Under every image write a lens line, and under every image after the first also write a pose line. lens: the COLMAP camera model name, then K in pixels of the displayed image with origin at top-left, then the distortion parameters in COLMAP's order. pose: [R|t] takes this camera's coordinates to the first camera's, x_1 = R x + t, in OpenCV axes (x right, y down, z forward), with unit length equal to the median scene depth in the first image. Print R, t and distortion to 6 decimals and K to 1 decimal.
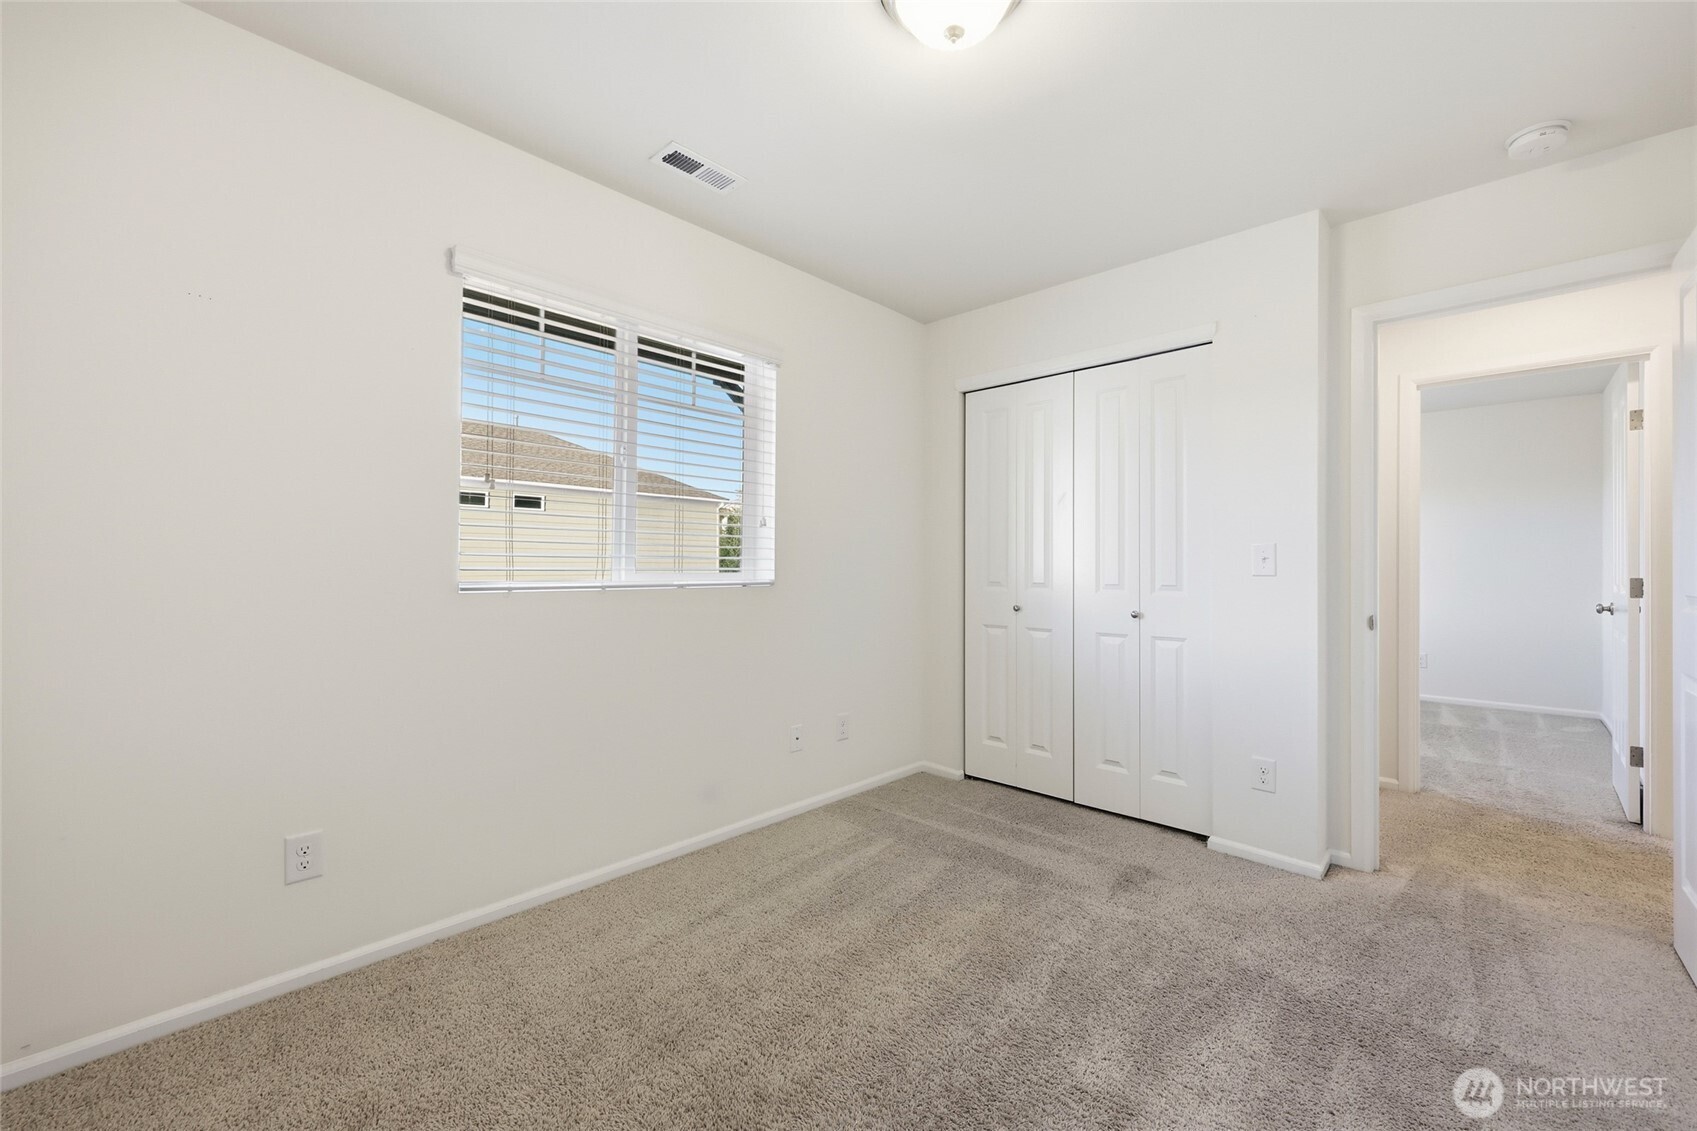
lens RADIAL K [[689.8, 0, 853.3], [0, 689.8, 563.2], [0, 0, 1]] dist [-0.000309, 0.000084]
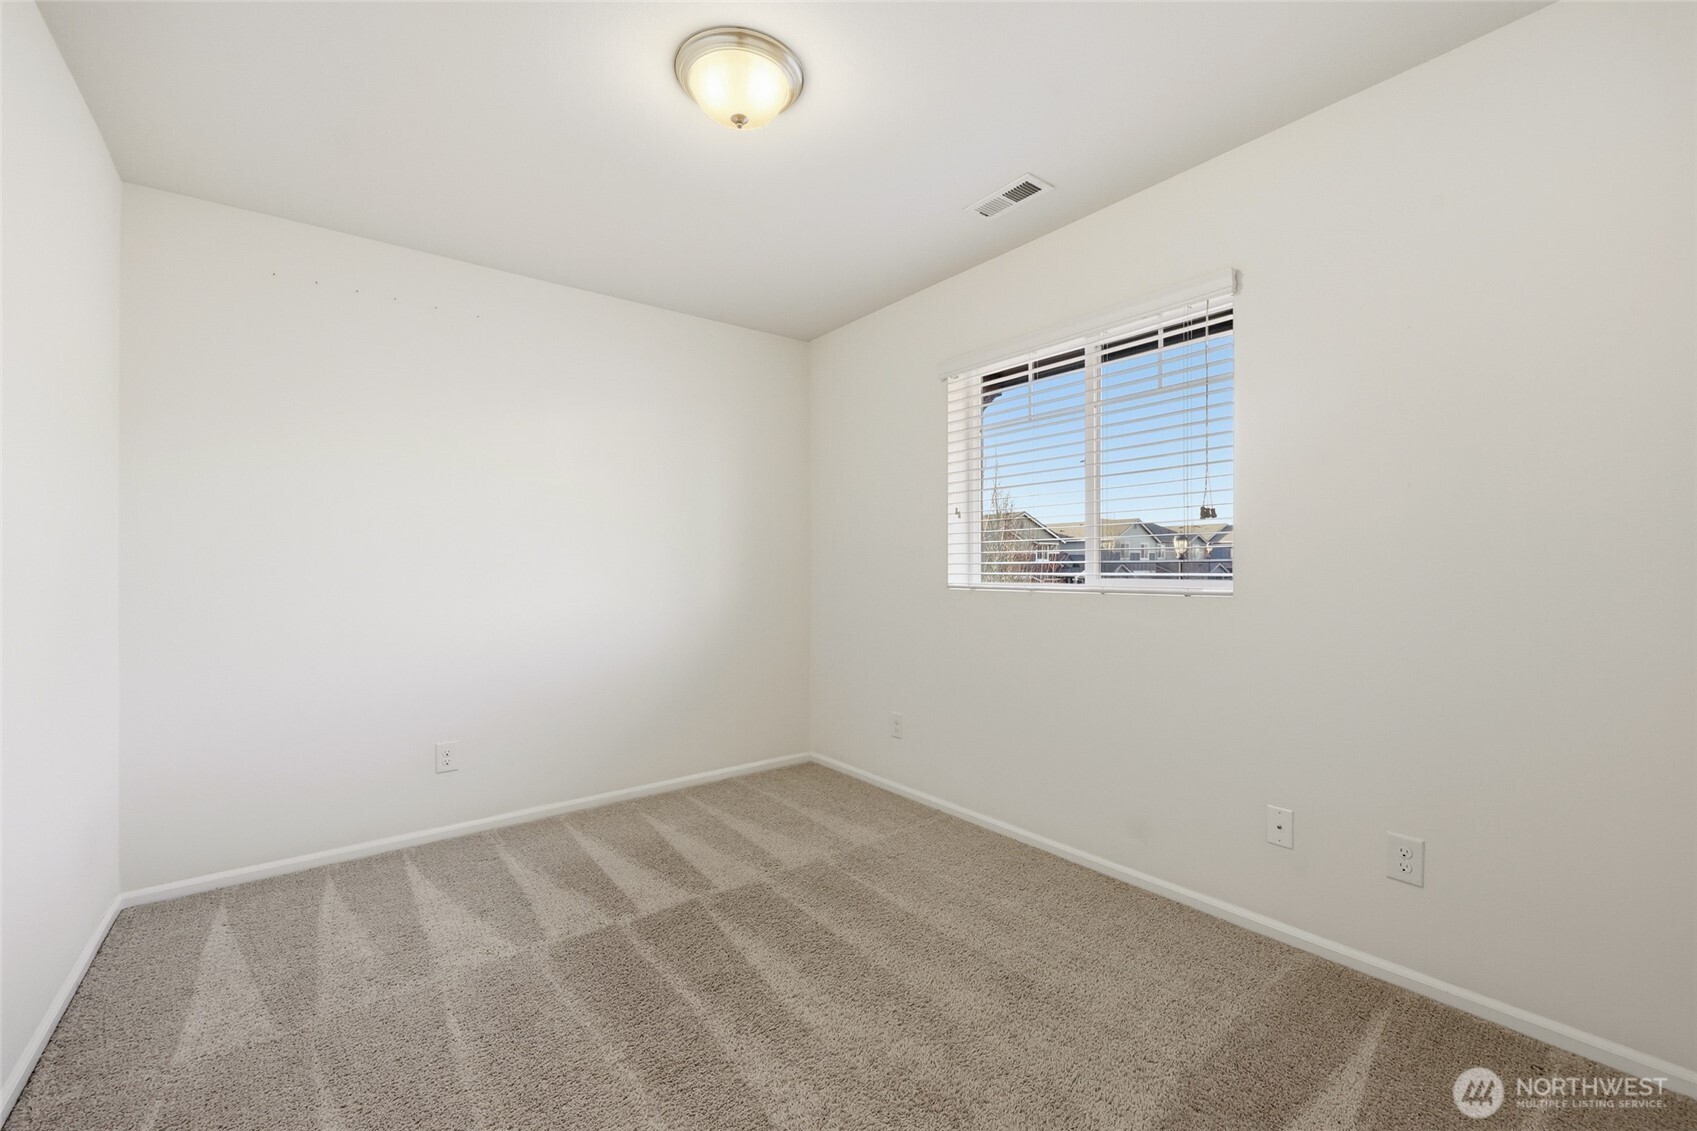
lens RADIAL K [[689.8, 0, 853.3], [0, 689.8, 563.2], [0, 0, 1]] dist [-0.000309, 0.000084]
pose [[-0.151724, -0.014053, -0.988323, 0.775983], [0.003339, 0.999886, -0.014730, 0.007055], [0.988417, -0.005535, -0.151660, 0.831249]]
